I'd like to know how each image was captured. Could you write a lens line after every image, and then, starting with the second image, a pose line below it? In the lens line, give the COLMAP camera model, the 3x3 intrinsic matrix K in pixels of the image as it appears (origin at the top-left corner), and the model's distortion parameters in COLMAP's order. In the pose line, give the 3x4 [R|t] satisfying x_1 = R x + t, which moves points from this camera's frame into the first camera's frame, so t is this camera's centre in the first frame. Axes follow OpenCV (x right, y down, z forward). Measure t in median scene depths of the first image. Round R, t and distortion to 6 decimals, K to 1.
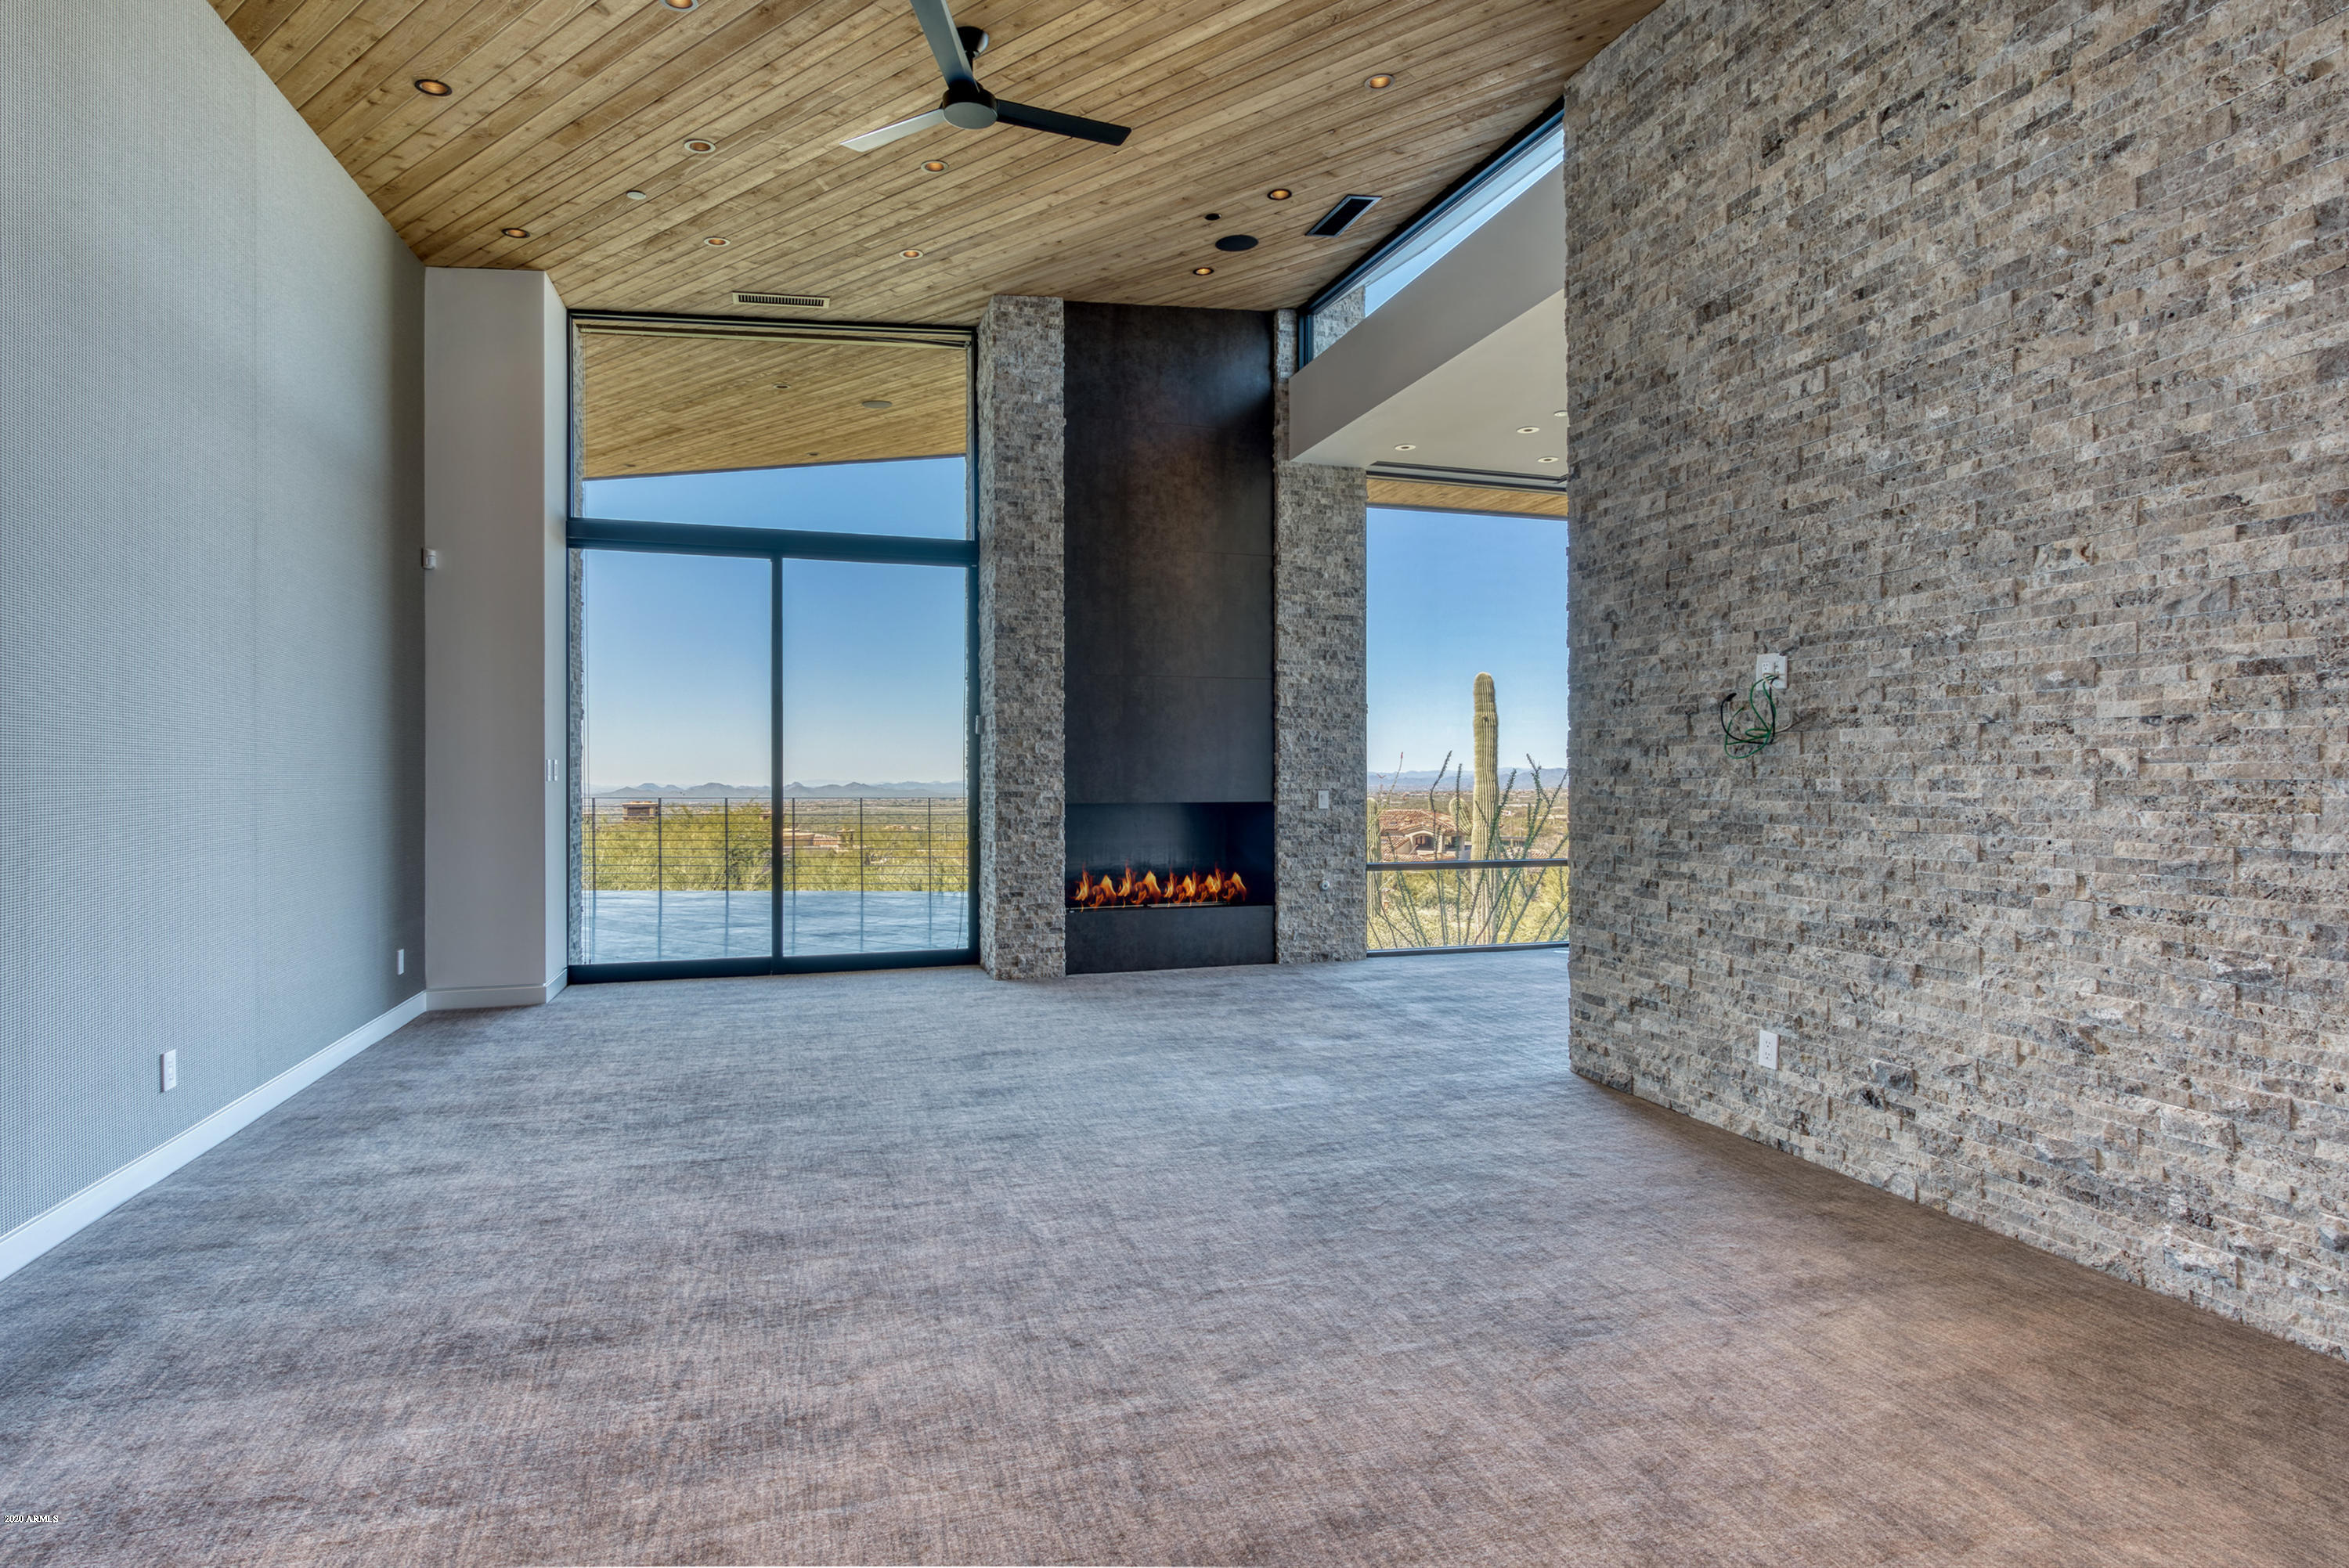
lens RADIAL K [[1277.3, 0, 1174.5], [0, 1277.3, 784.0], [0, 0, 1]] dist [0.000201, -0.000003]
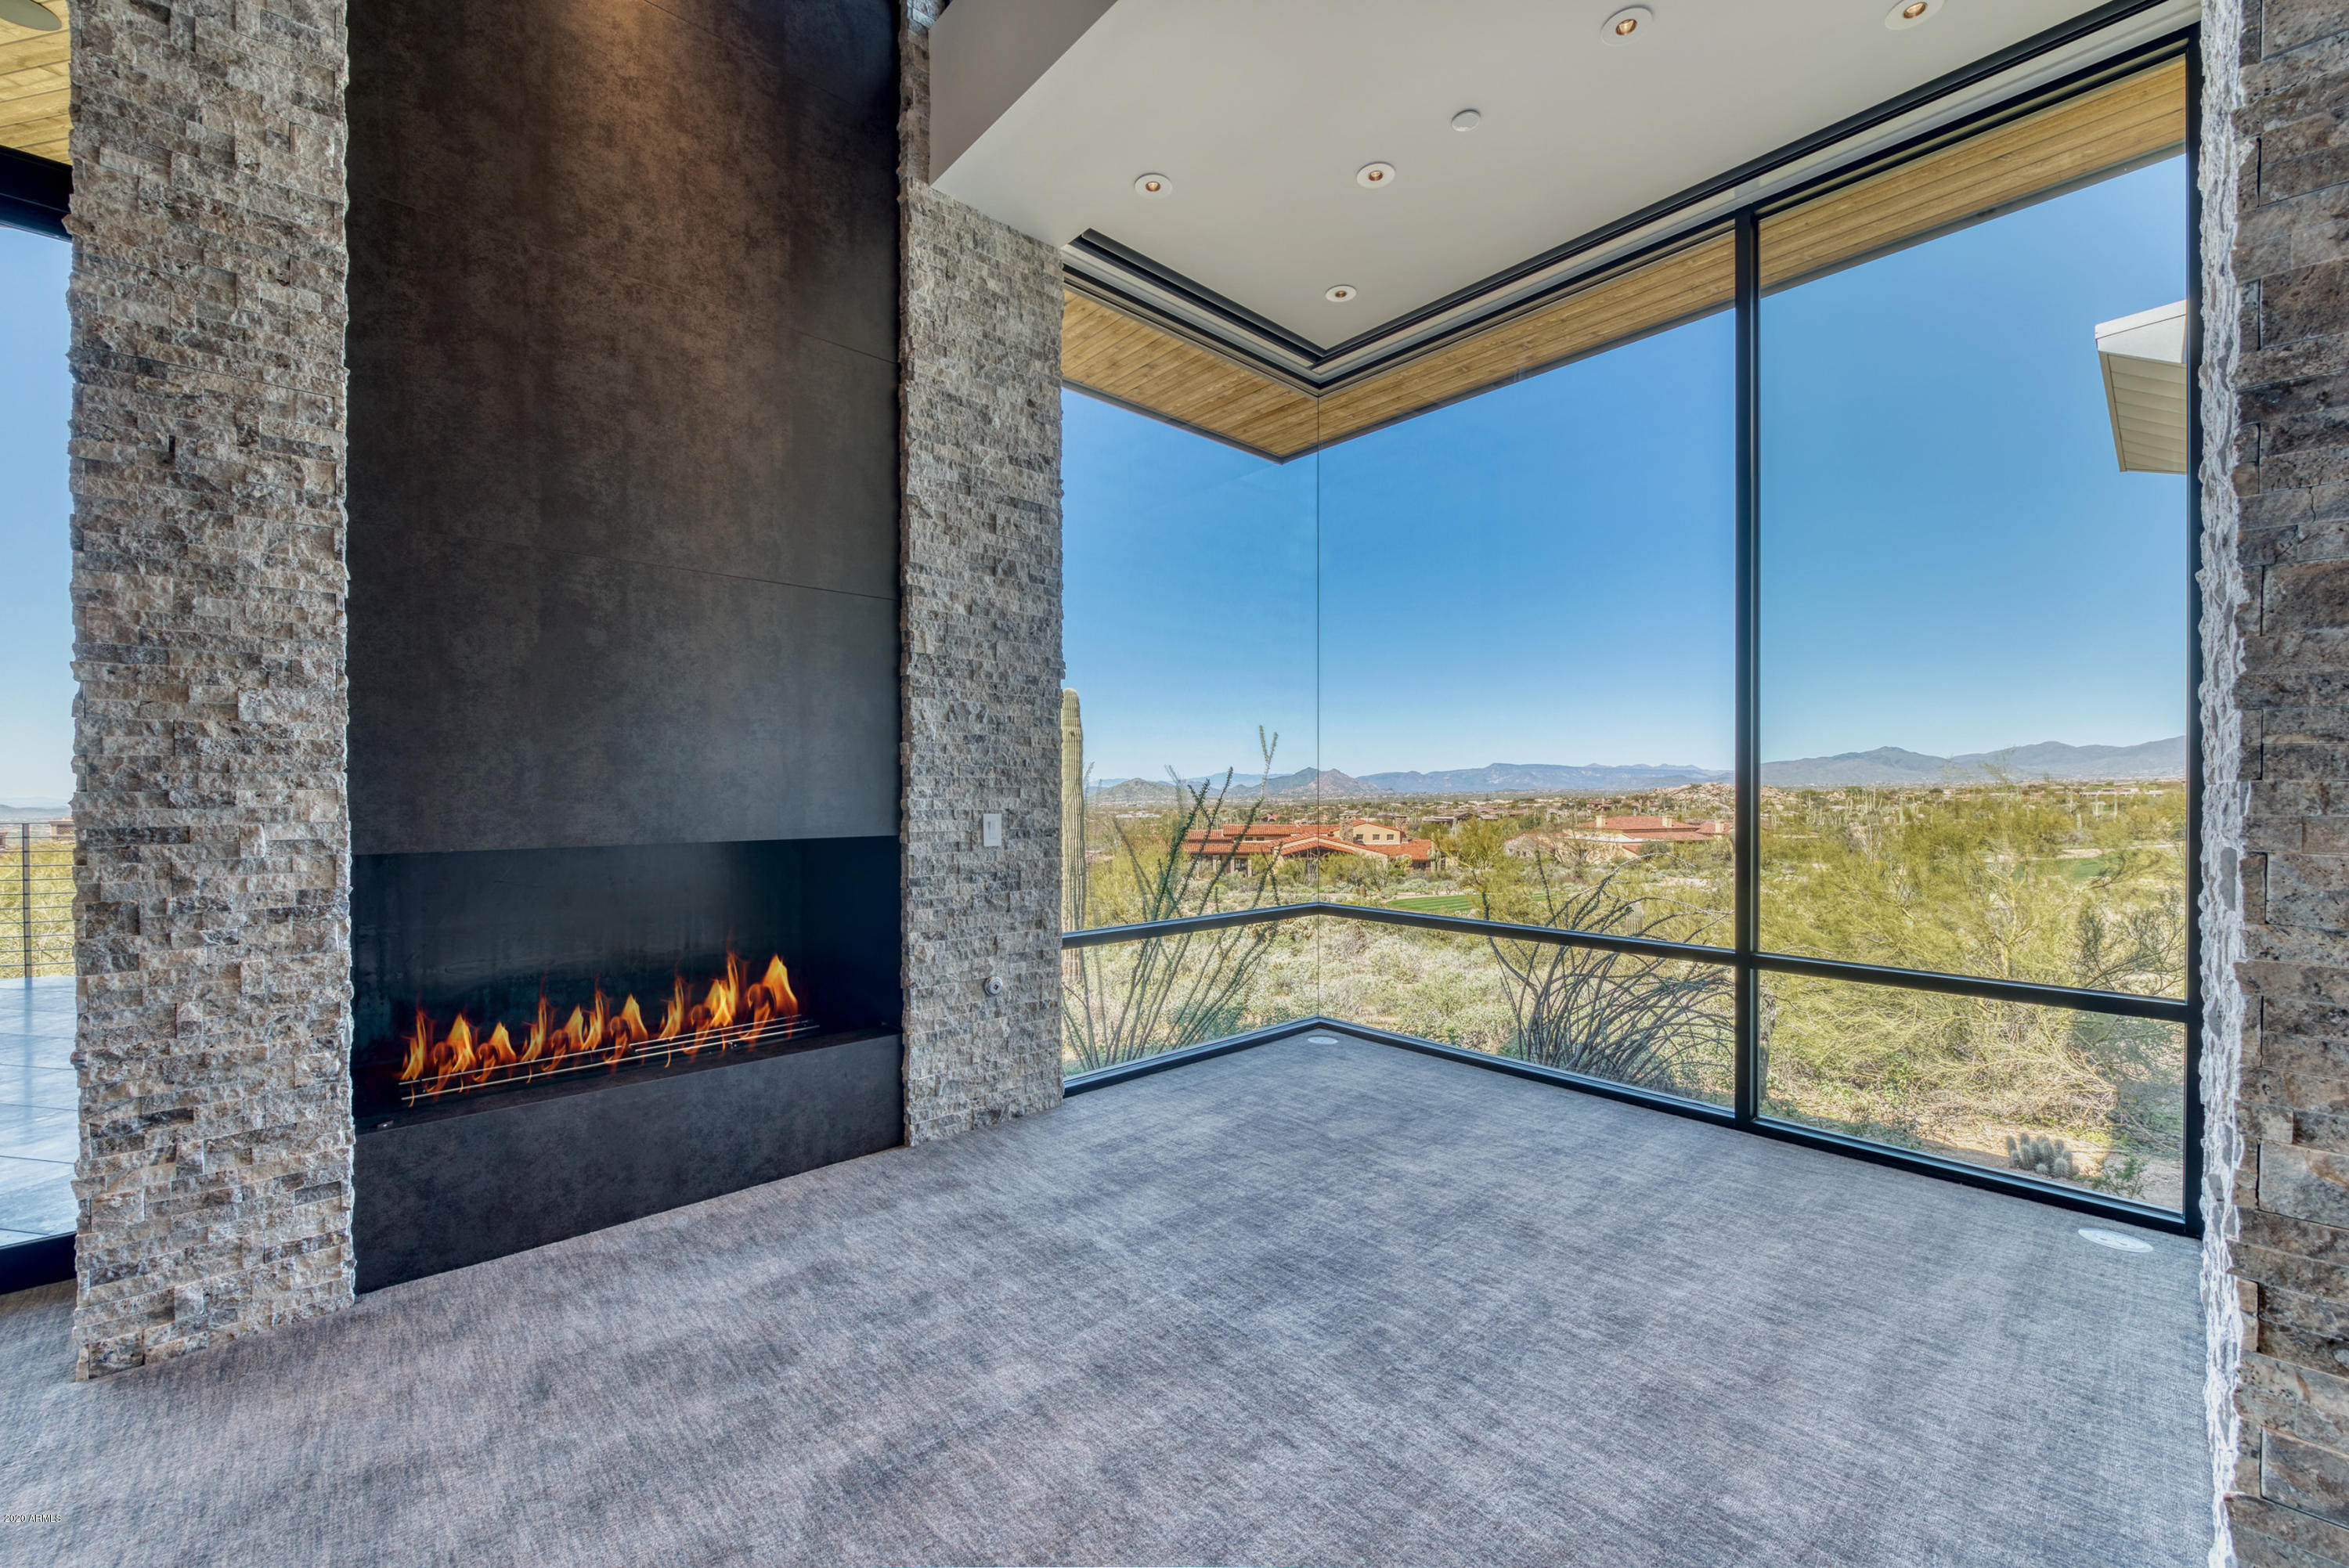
lens RADIAL K [[930.0, 0, 1184.7], [0, 930.0, 793.3], [0, 0, 1]] dist [0.002813, -0.003593]
pose [[0.902790, -0.001047, 0.430080, 0.019507], [0.003393, 0.999983, -0.004686, -0.001274], [-0.430068, 0.005690, 0.902779, 0.608710]]
